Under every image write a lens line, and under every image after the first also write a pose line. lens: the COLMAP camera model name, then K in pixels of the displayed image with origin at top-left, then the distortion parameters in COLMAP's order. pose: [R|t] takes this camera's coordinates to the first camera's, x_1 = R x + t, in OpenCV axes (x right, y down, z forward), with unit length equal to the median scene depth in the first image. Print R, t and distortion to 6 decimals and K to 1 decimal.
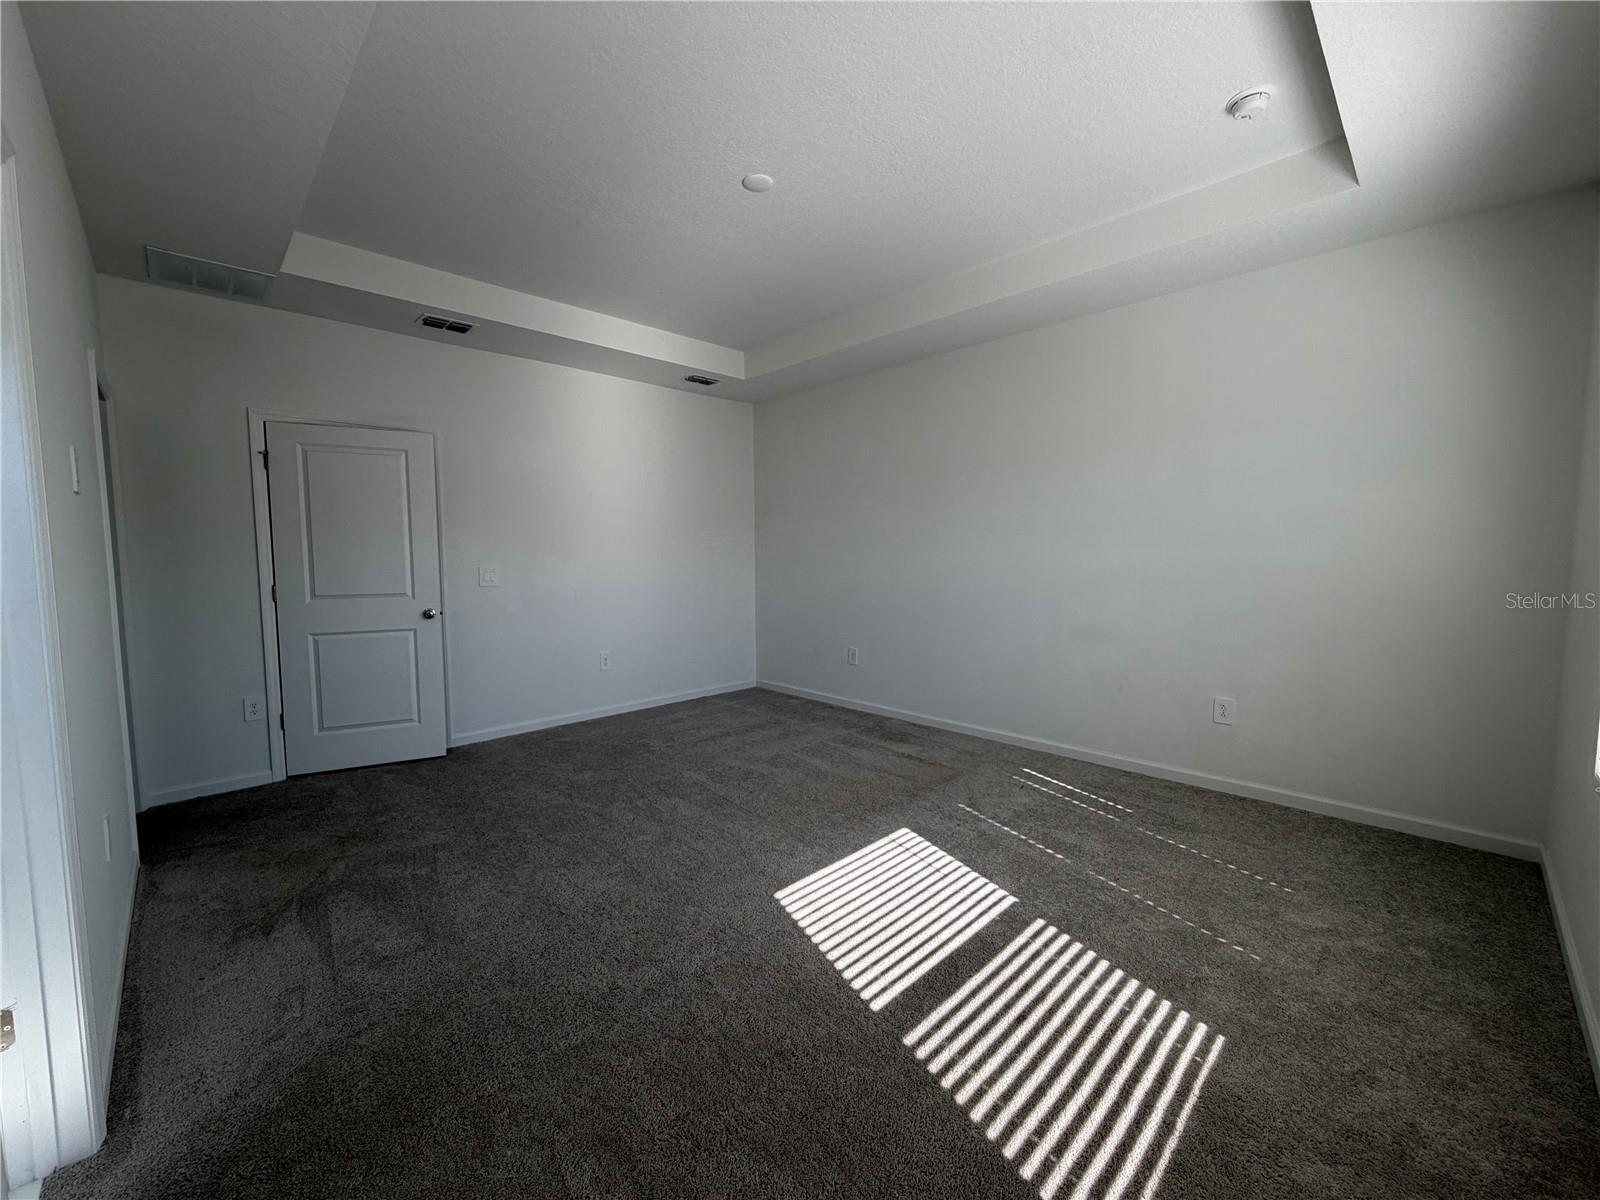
lens RADIAL K [[639.2, 0, 797.7], [0, 639.2, 601.7], [0, 0, 1]] dist [-0.001071, 0.000184]
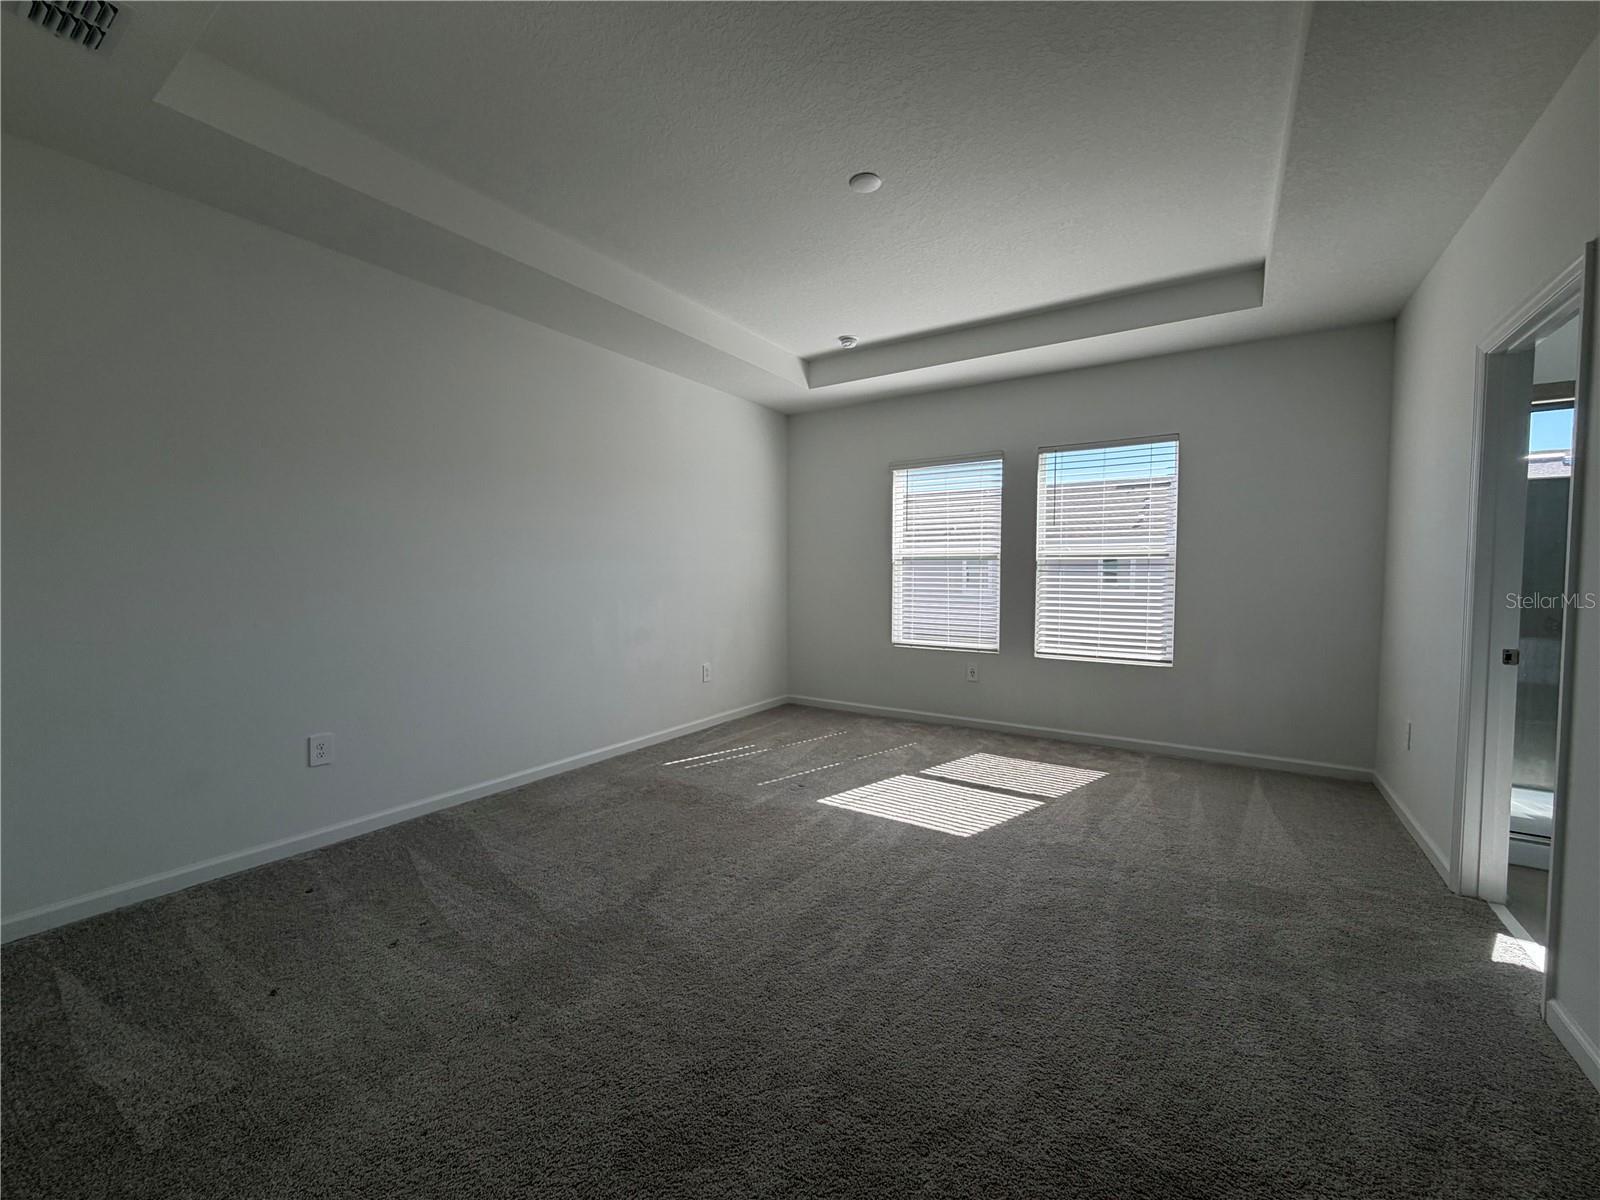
lens RADIAL K [[639.2, 0, 797.7], [0, 639.2, 601.7], [0, 0, 1]] dist [-0.001071, 0.000184]
pose [[-0.216012, -0.042241, 0.975477, -0.965036], [0.079607, 0.994976, 0.060713, -0.077199], [-0.973140, 0.090770, -0.211564, 1.293529]]
